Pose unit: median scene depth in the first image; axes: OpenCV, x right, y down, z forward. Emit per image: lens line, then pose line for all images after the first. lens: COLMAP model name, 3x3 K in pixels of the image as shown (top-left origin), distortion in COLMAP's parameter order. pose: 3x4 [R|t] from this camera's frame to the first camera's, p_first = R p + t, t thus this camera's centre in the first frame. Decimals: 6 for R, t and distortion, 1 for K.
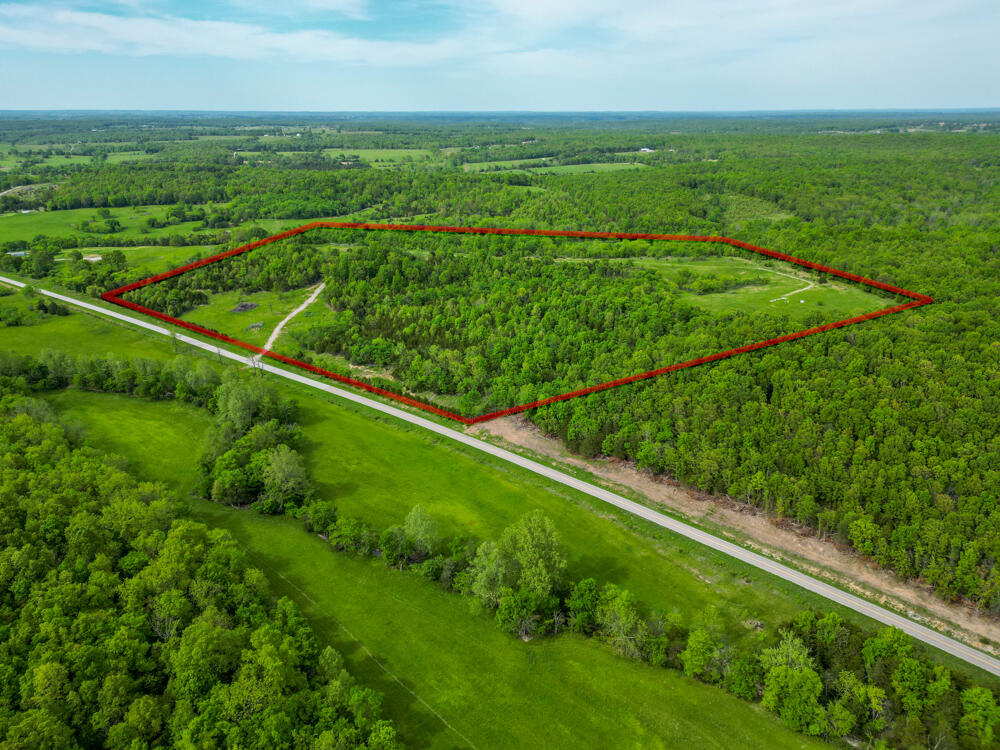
lens RADIAL K [[812.0, 0, 500.0], [0, 812.0, 375.0], [0, 0, 1]] dist [0.033451, -0.007172]
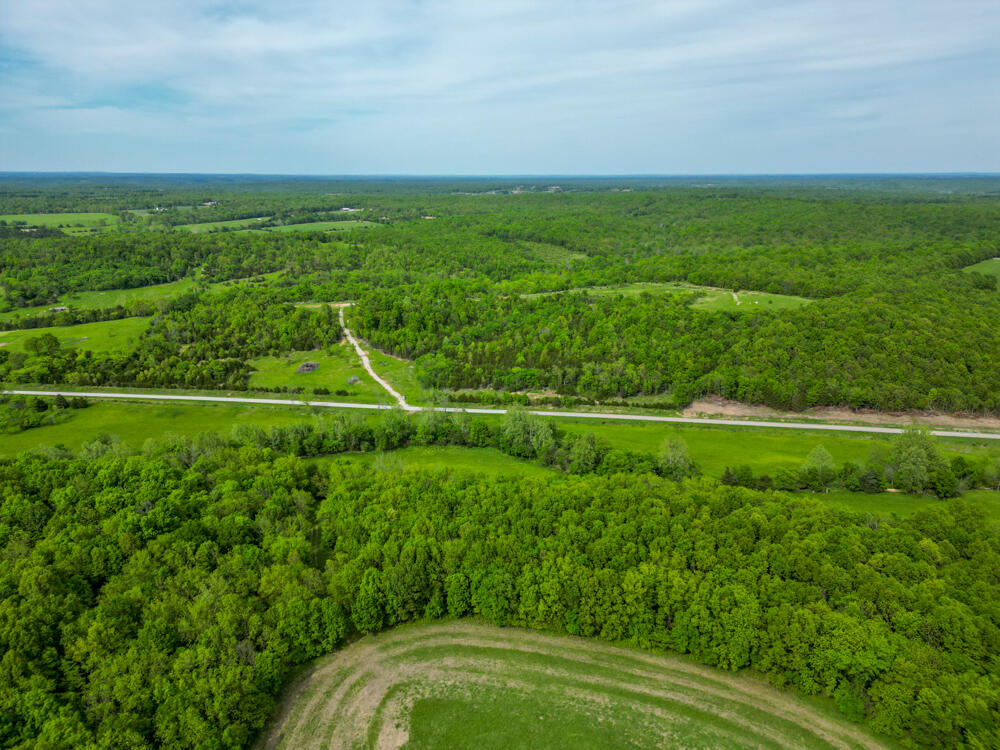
lens RADIAL K [[812.0, 0, 500.0], [0, 812.0, 375.0], [0, 0, 1]] dist [0.033451, -0.007172]
pose [[0.821079, -0.133995, 0.554865, -0.743138], [0.173023, 0.984749, -0.018228, -0.017037], [-0.543960, 0.110971, 0.831741, 0.058887]]
